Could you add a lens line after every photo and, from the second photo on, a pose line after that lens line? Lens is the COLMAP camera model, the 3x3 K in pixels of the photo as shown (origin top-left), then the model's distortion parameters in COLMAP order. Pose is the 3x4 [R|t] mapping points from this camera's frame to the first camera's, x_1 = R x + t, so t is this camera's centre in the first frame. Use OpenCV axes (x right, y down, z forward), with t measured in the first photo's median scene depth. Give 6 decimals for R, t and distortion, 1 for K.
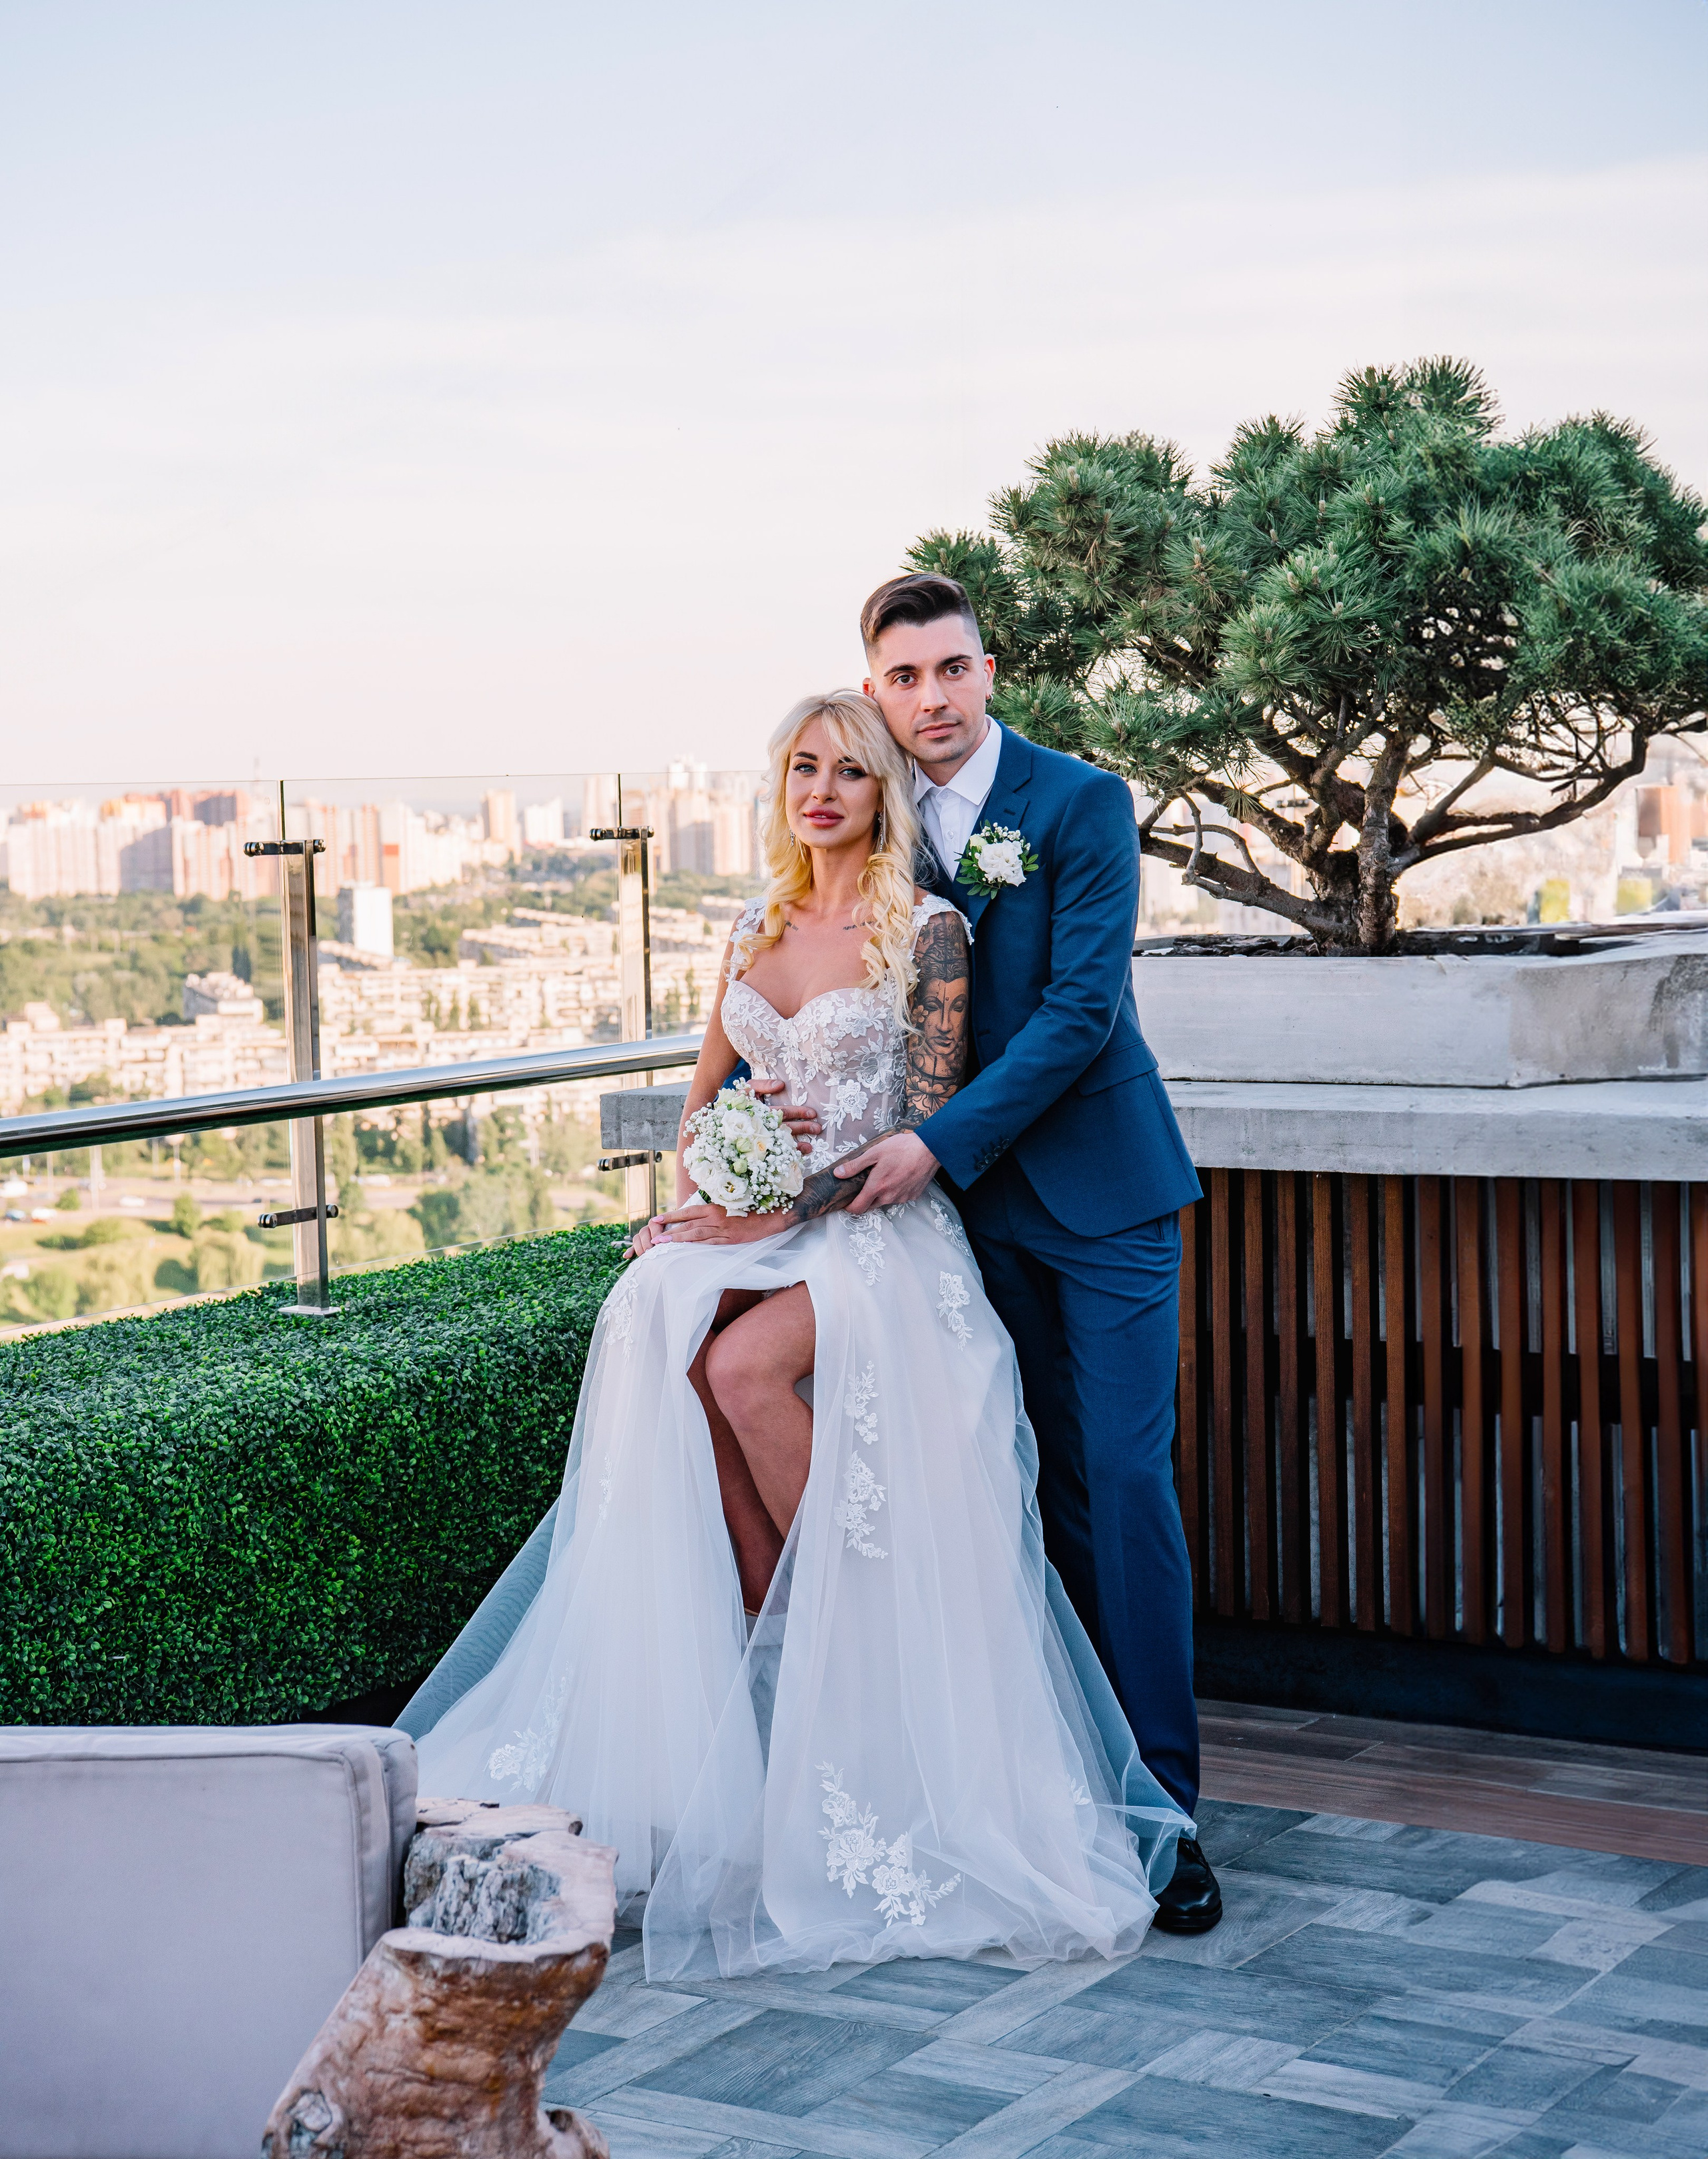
lens RADIAL K [[3461.3, 0, 854.0], [0, 3461.3, 1079.5], [0, 0, 1]] dist [0.253446, 0.093417]
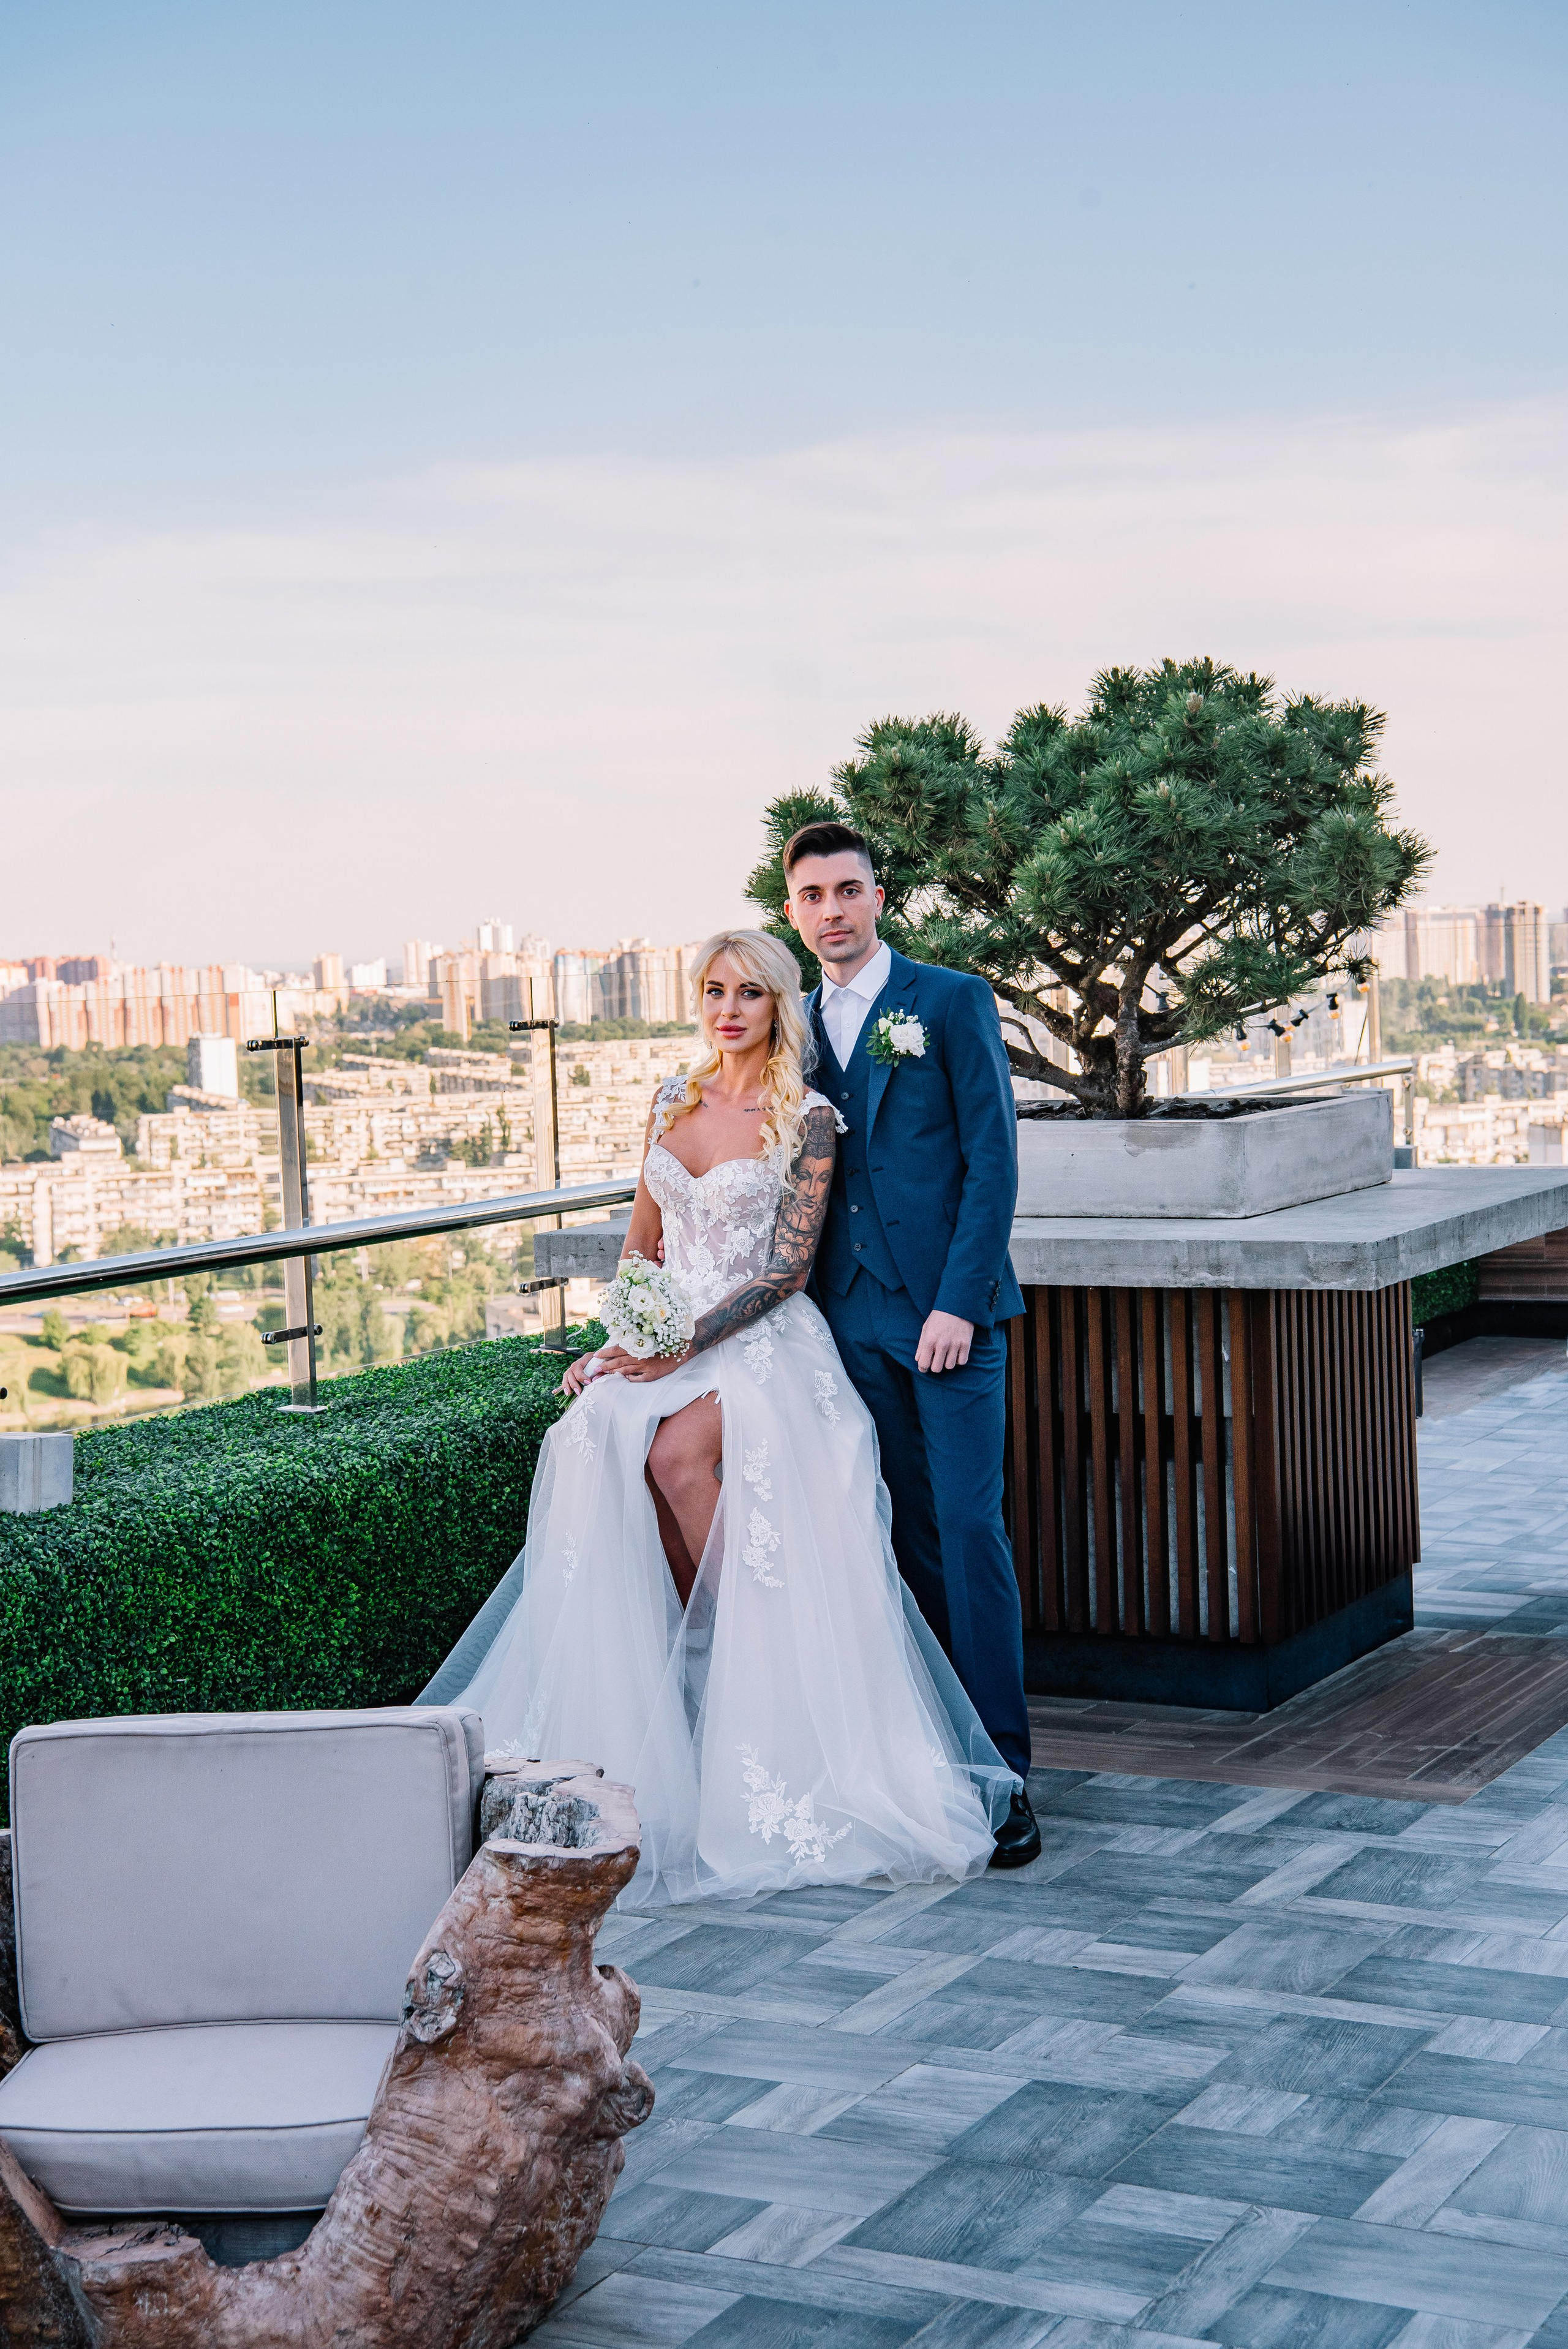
lens RADIAL K [[3766.1, 0, 786.3], [0, 3766.1, 1119.3], [0, 0, 1]] dist [0.240964, 0.018696]
pose [[0.995710, -0.014153, 0.091444, -0.109270], [0.014875, 0.999863, -0.007217, -0.027342], [-0.091330, 0.008547, 0.995784, -0.400546]]
